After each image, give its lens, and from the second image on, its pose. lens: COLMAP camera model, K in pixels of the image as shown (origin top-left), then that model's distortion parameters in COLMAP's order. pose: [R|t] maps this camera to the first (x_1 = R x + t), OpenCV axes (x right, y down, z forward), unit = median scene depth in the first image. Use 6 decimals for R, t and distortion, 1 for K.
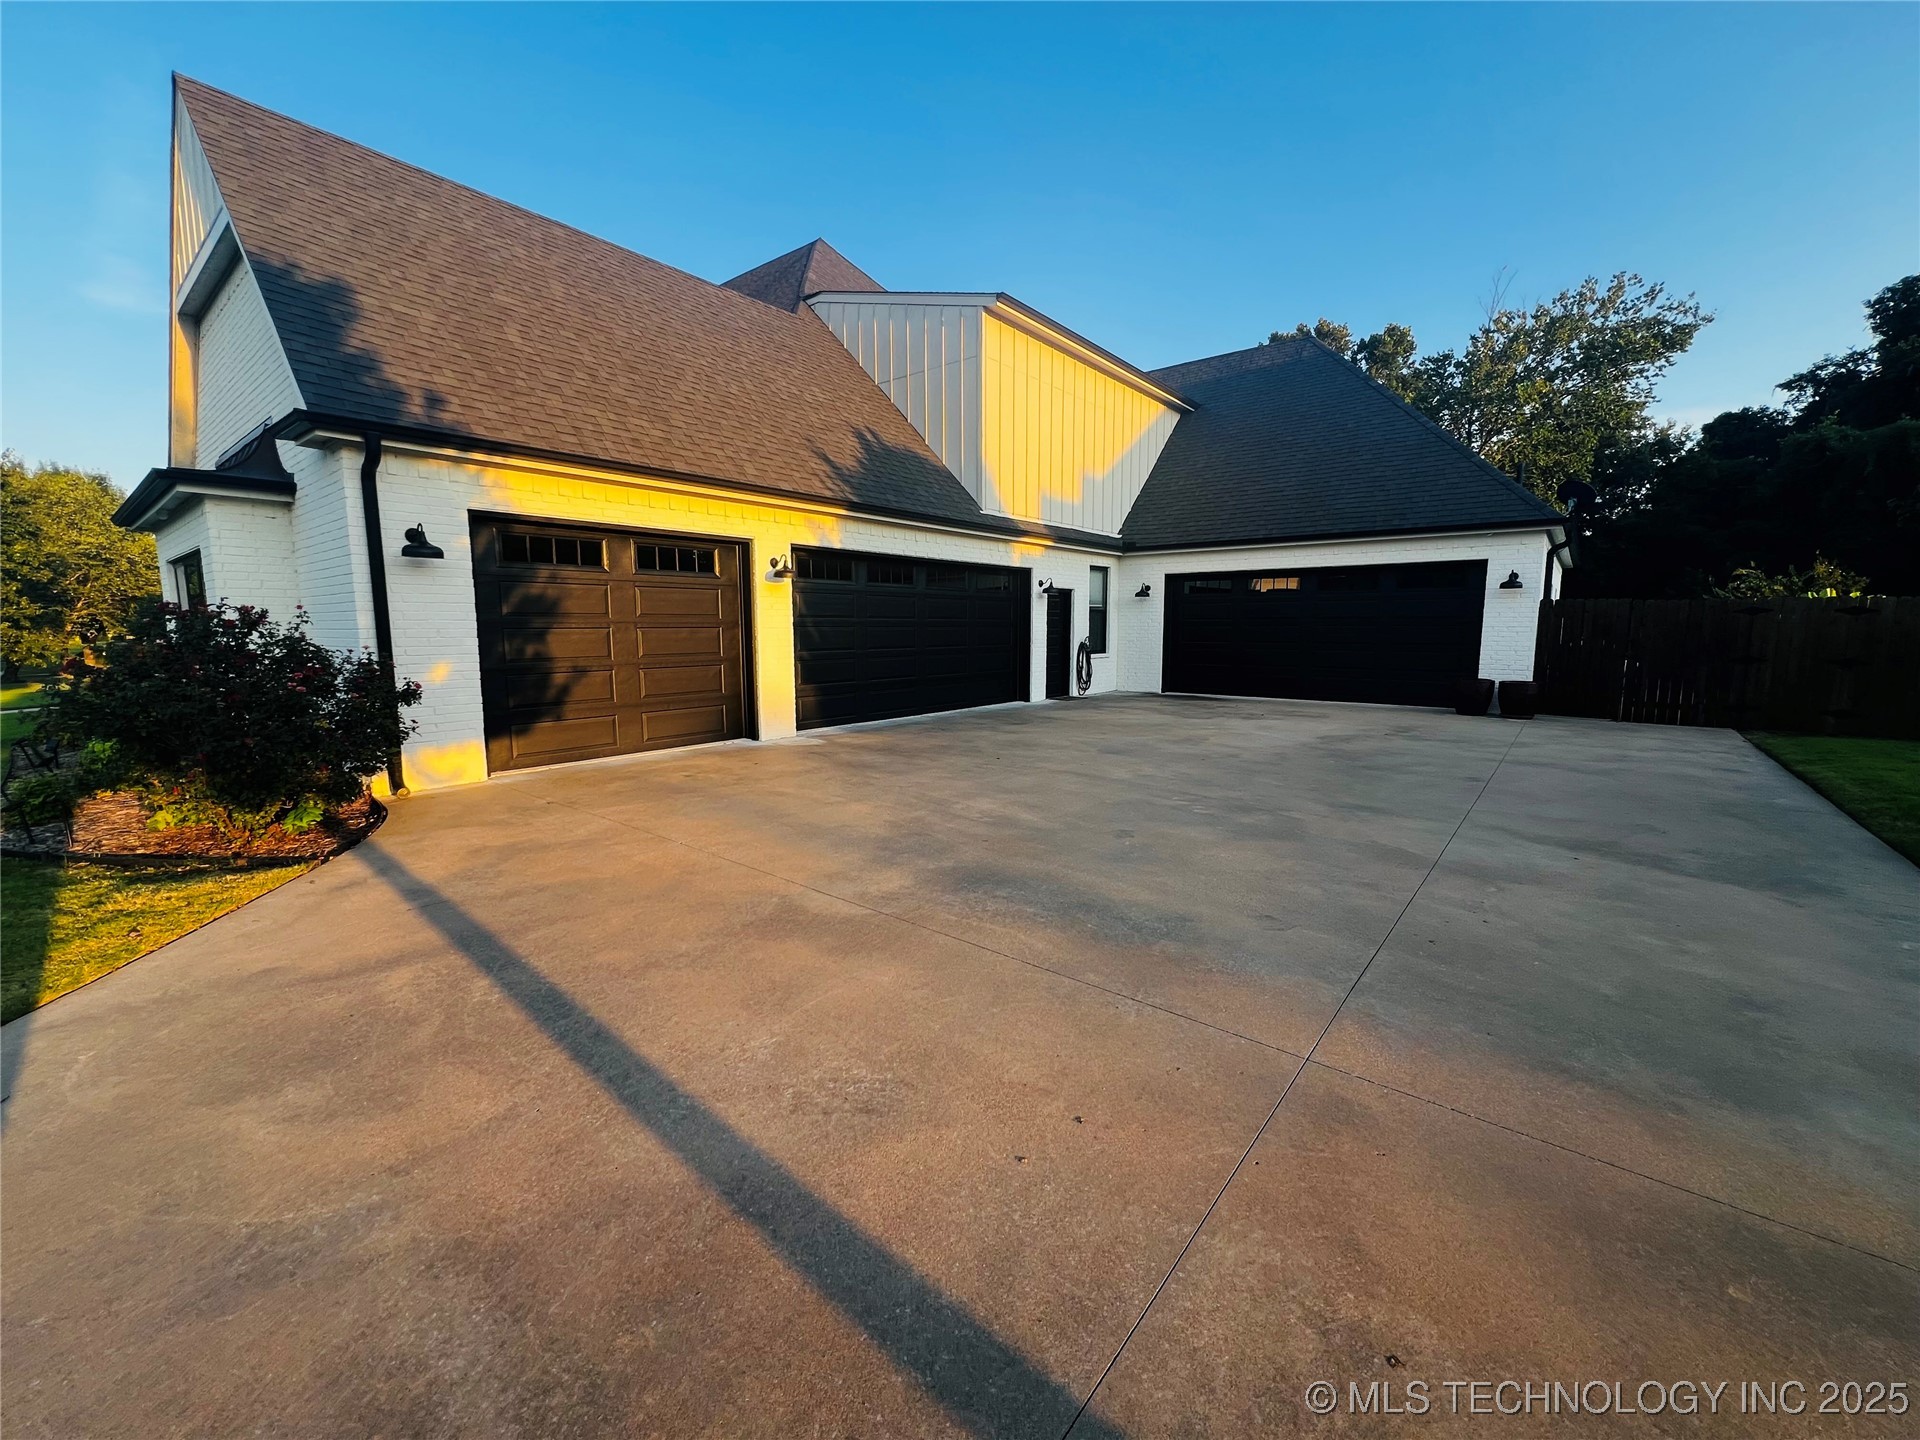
lens RADIAL K [[776.5, 0, 960.0], [0, 776.5, 720.0], [0, 0, 1]] dist [-0.002989, 0.000010]
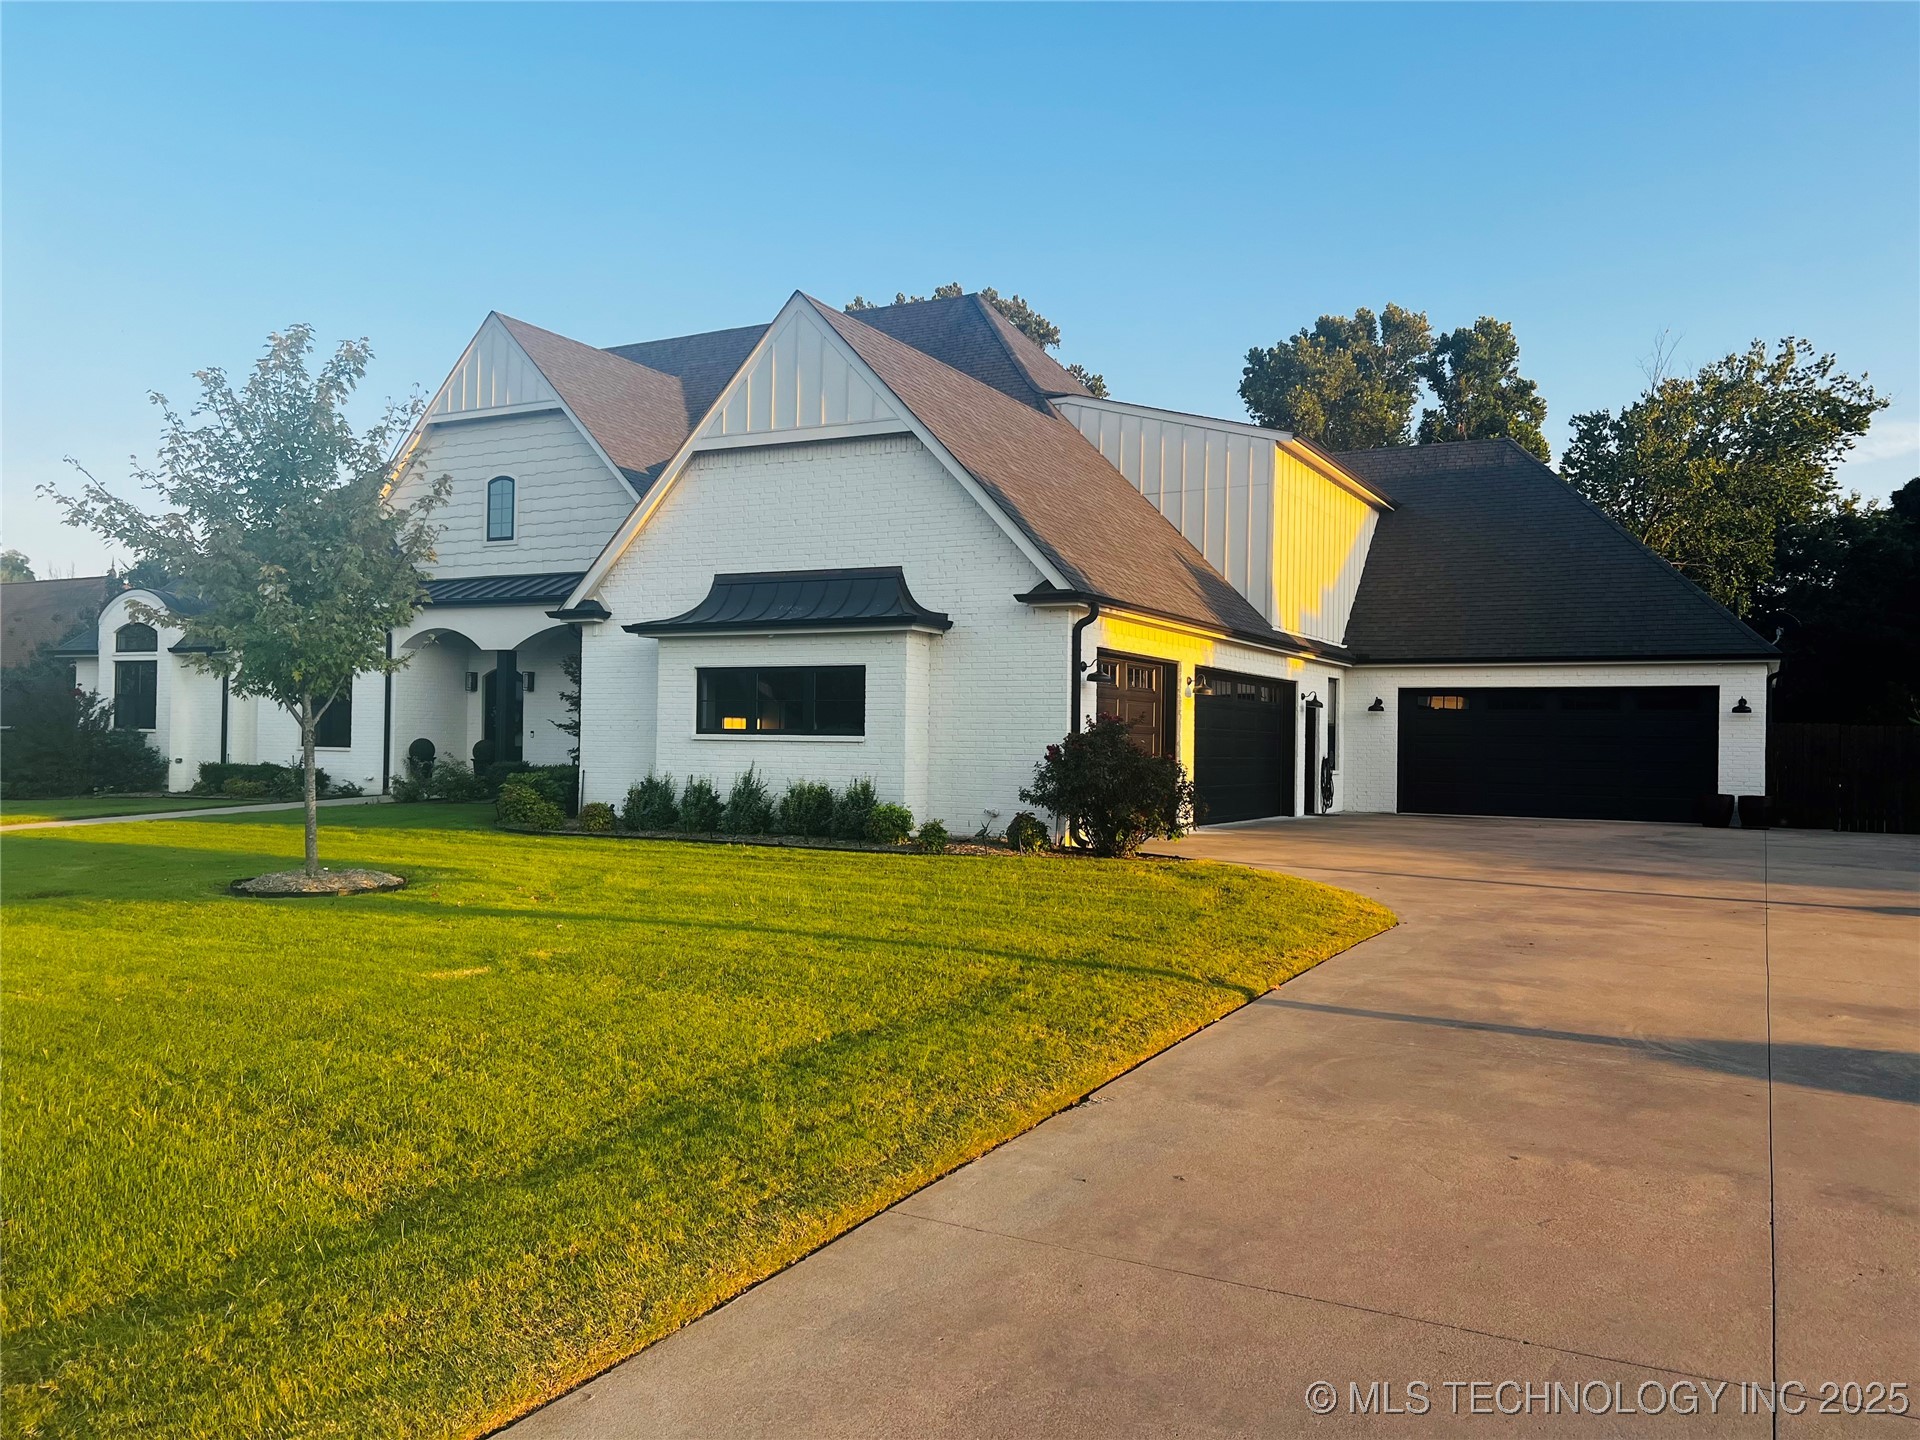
lens RADIAL K [[1509.0, 0, 960.0], [0, 1509.0, 720.0], [0, 0, 1]] dist [0.115327, -0.130855]
pose [[0.979772, 0.019608, 0.199154, -0.390018], [0.007705, 0.990754, -0.135451, 0.061818], [-0.199969, 0.134246, 0.970562, -0.433326]]
